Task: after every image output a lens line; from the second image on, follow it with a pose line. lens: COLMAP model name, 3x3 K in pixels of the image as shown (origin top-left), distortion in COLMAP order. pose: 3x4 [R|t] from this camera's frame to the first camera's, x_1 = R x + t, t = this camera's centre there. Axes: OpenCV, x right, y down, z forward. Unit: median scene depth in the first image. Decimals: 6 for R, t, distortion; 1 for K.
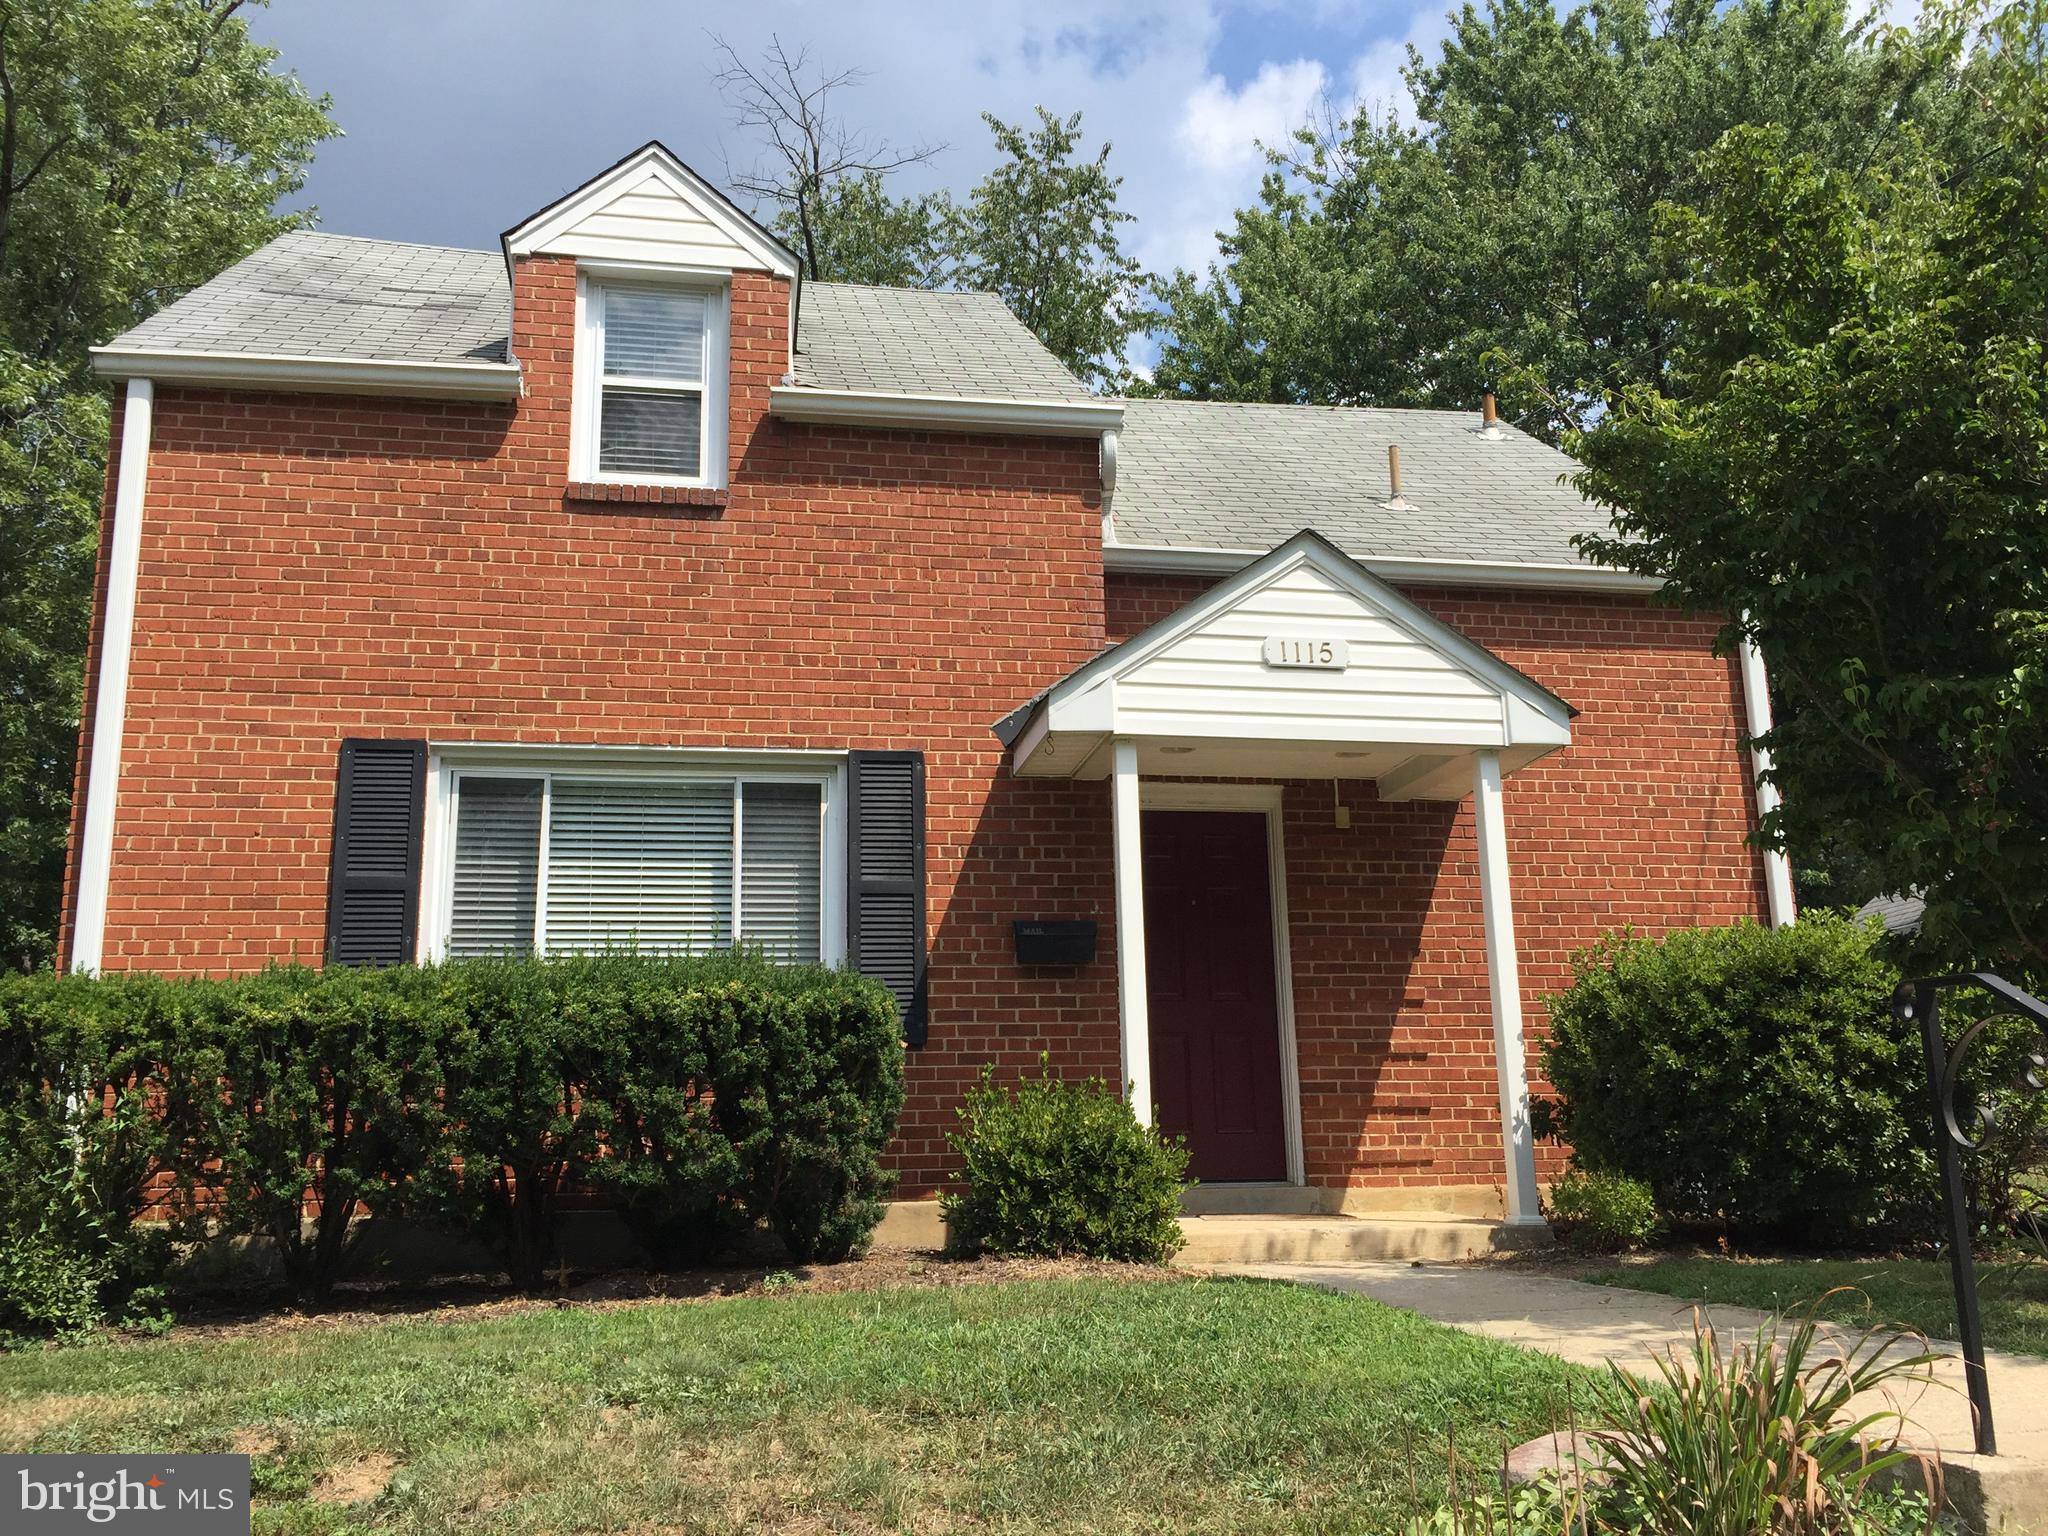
lens RADIAL K [[1770.2, 0, 1027.3], [0, 1770.2, 770.6], [0, 0, 1]] dist [0.084236, -0.095415]
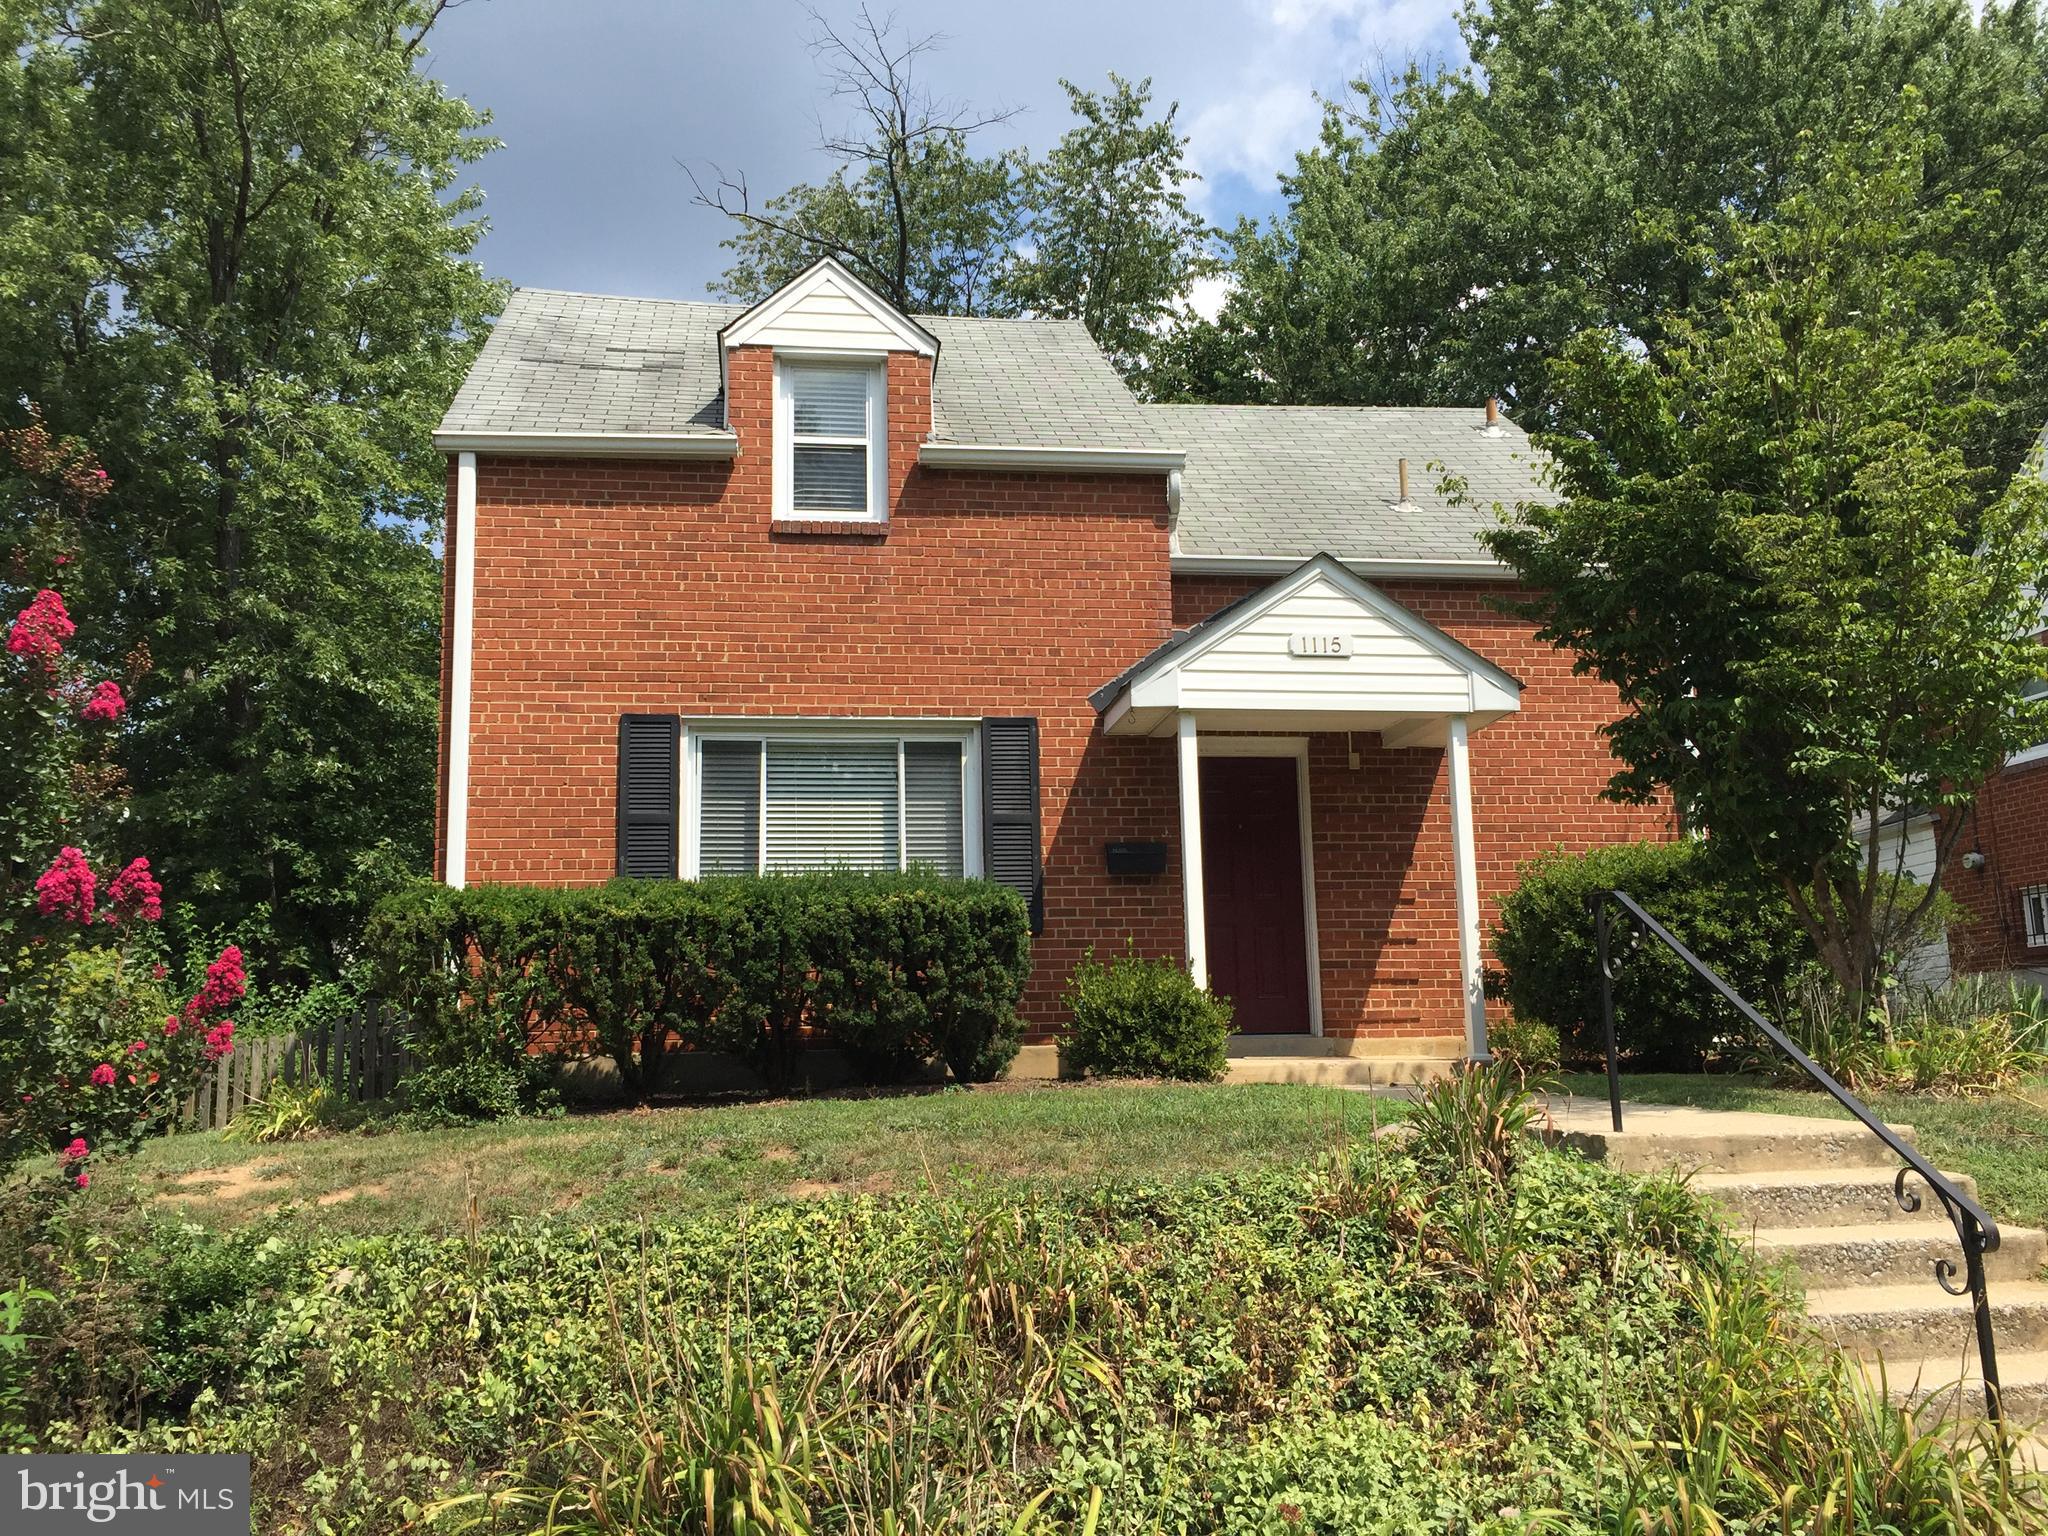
lens RADIAL K [[1770.2, 0, 1028.0], [0, 1770.2, 764.2], [0, 0, 1]] dist [0.084236, -0.095415]
pose [[0.999220, -0.006682, -0.038908, -0.013490], [0.008850, 0.998402, 0.055816, -0.050704], [0.038473, -0.056117, 0.997683, -0.346628]]
